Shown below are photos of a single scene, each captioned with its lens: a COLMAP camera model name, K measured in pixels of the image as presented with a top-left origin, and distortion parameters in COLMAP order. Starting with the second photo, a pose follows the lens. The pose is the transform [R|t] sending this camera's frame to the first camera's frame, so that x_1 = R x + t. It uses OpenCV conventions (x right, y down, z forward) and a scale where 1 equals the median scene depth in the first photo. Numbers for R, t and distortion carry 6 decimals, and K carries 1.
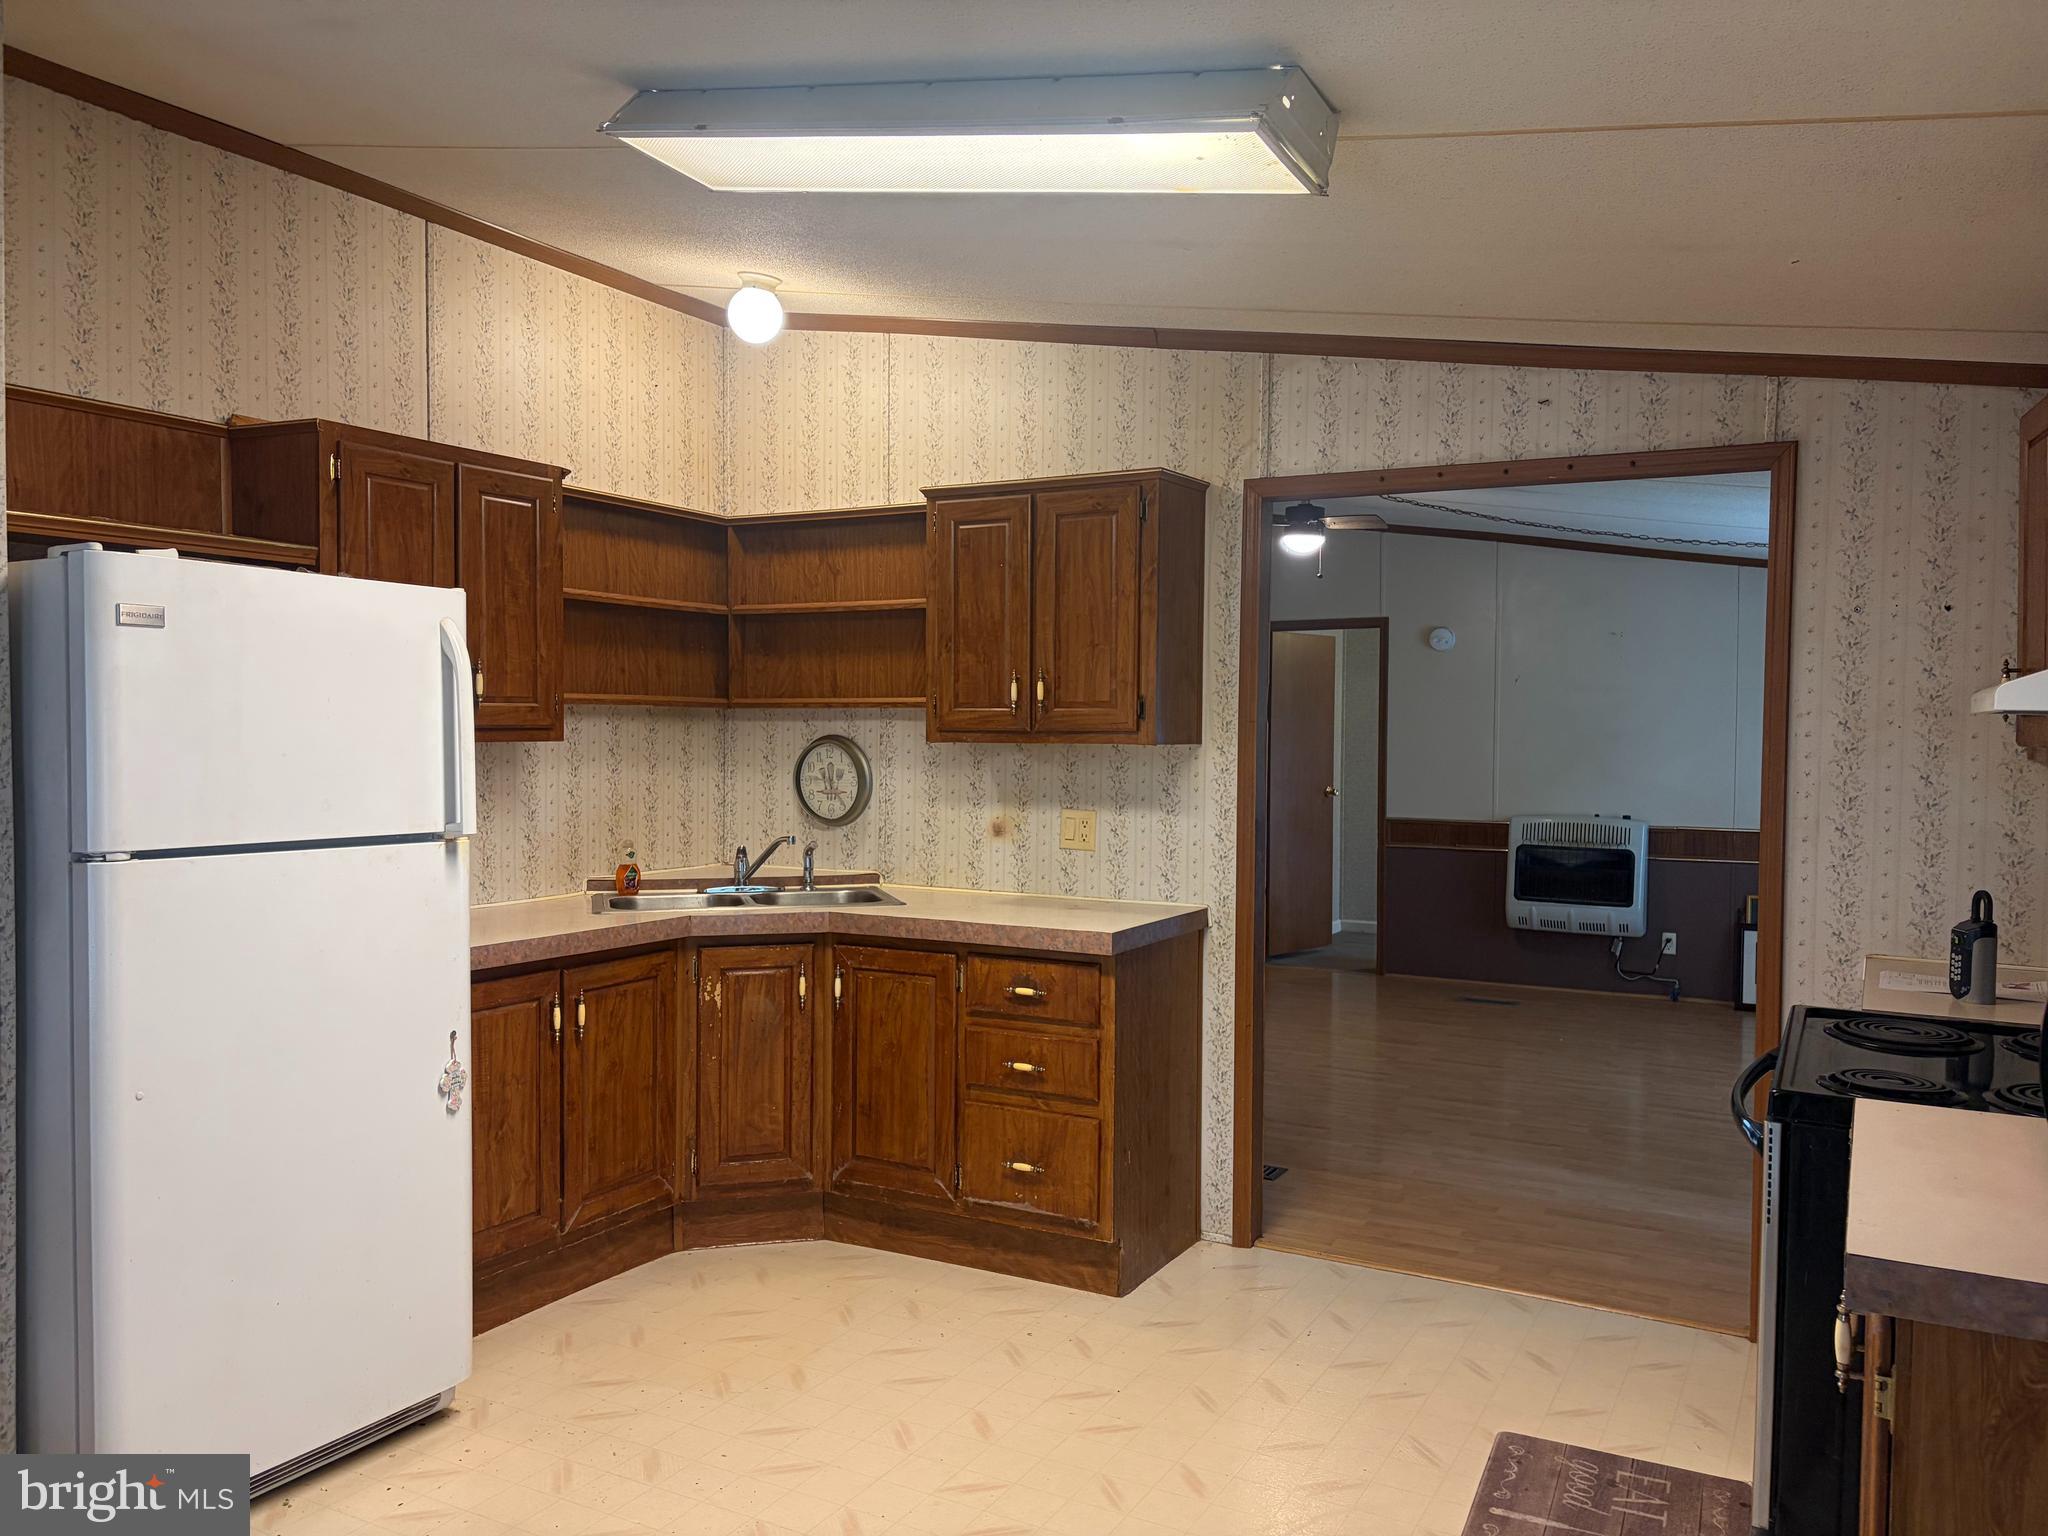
lens RADIAL K [[1528.9, 0, 1017.6], [0, 1528.9, 761.2], [0, 0, 1]] dist [0.043756, -0.052928]
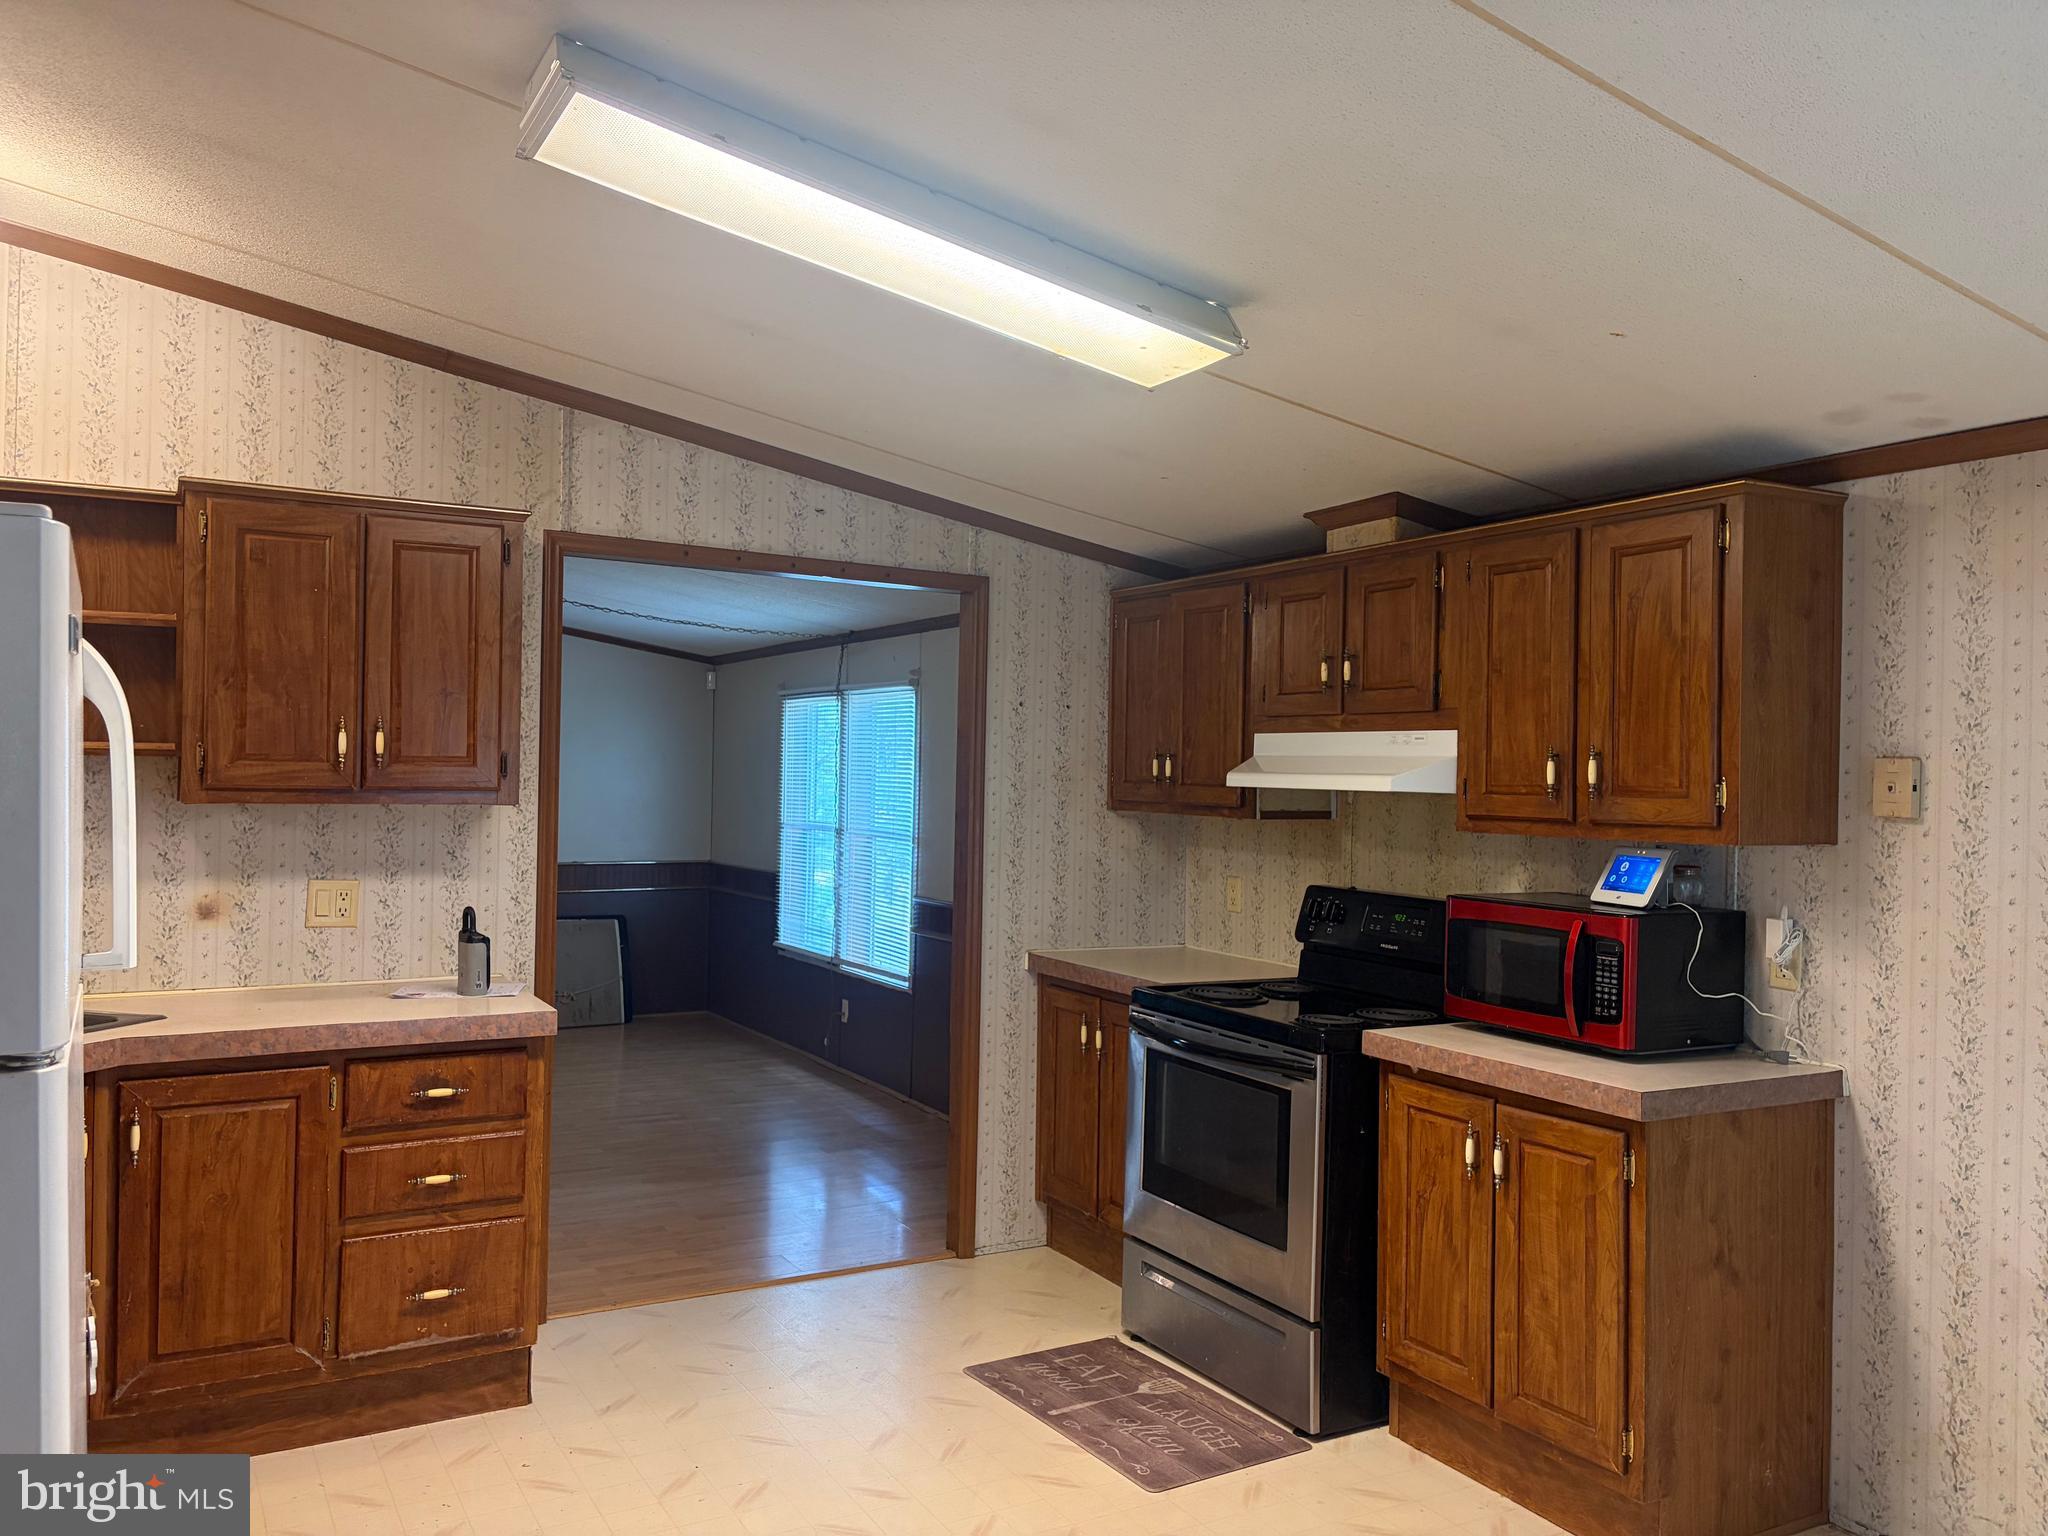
lens RADIAL K [[1528.9, 0, 1013.9], [0, 1528.9, 770.5], [0, 0, 1]] dist [0.043756, -0.052928]
pose [[0.518561, 0.005949, 0.855020, -0.546339], [0.002973, 0.999957, -0.008761, -0.022728], [-0.855035, 0.007085, 0.518521, 0.251169]]
